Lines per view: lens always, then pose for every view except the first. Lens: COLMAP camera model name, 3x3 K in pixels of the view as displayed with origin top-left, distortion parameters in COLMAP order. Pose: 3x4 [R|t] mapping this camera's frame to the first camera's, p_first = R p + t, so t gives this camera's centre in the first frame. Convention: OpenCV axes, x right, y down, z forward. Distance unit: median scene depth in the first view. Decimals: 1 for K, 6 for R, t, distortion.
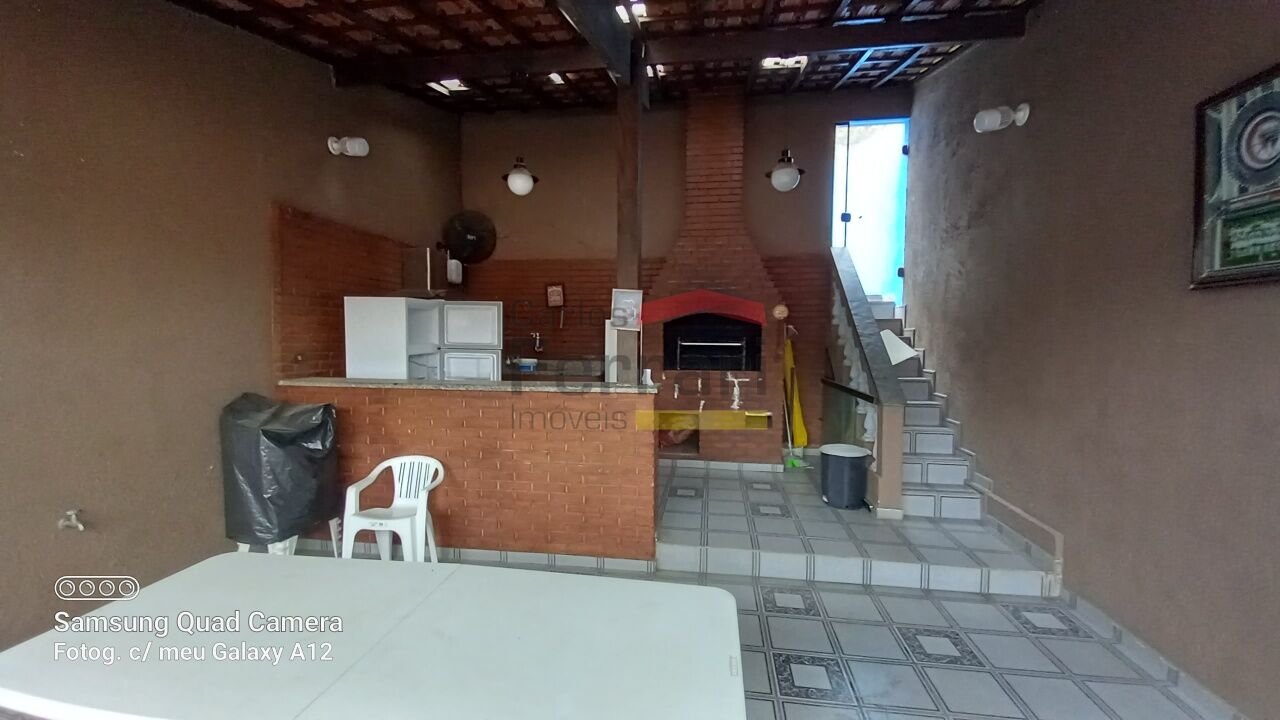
lens RADIAL K [[515.3, 0, 642.0], [0, 515.3, 360.3], [0, 0, 1]] dist [0.013712, -0.009733]
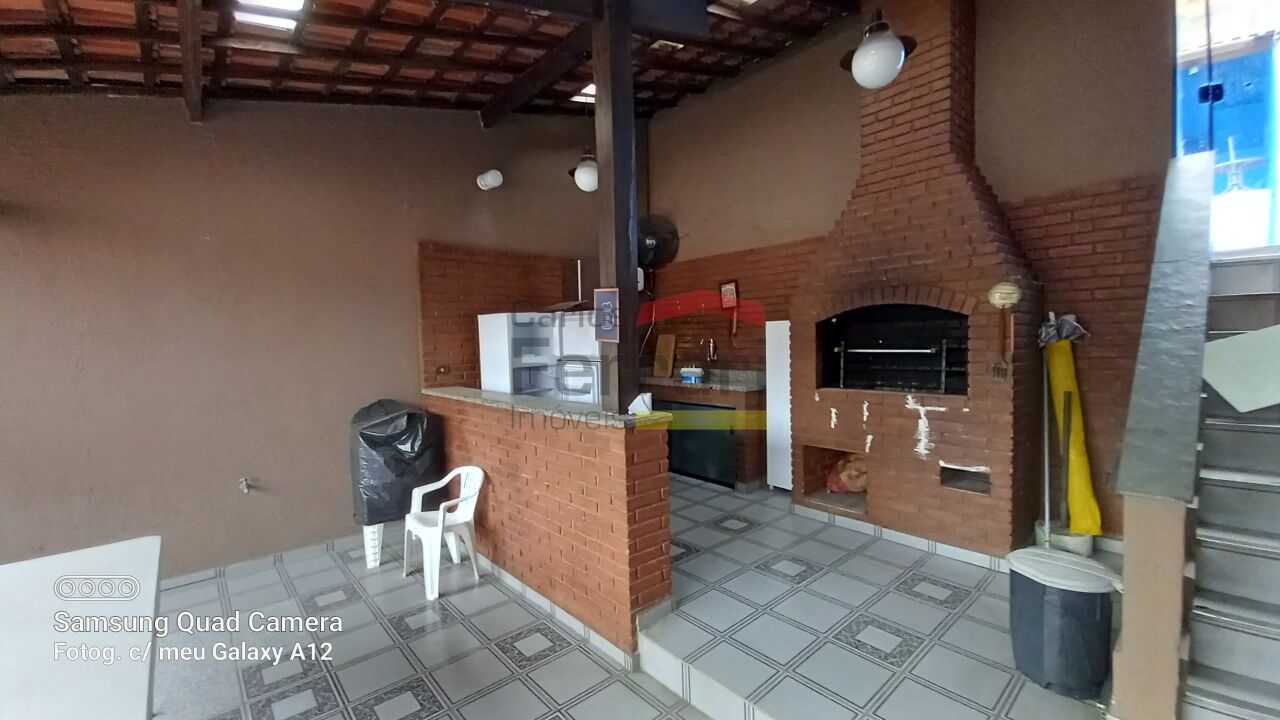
lens RADIAL K [[515.3, 0, 639.3], [0, 515.3, 364.1], [0, 0, 1]] dist [0.013712, -0.009733]
pose [[0.760175, 0.005764, -0.649693, 0.329544], [-0.000755, 0.999968, 0.007989, -0.020525], [0.649718, -0.005583, 0.760155, 0.295736]]
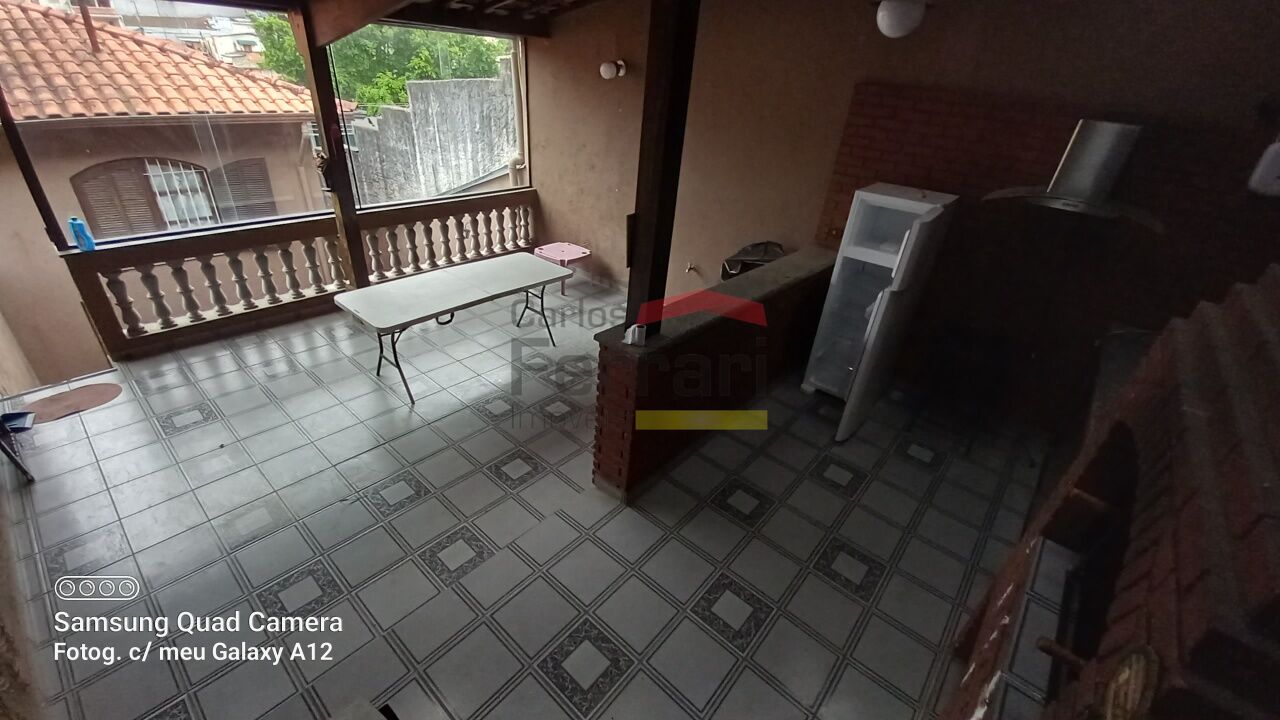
lens RADIAL K [[515.3, 0, 638.9], [0, 515.3, 362.0], [0, 0, 1]] dist [0.013712, -0.009733]
pose [[-0.546269, 0.374667, -0.749143, 0.399523], [-0.122692, 0.848943, 0.514046, -0.219278], [0.828575, 0.372721, -0.417782, 0.908502]]
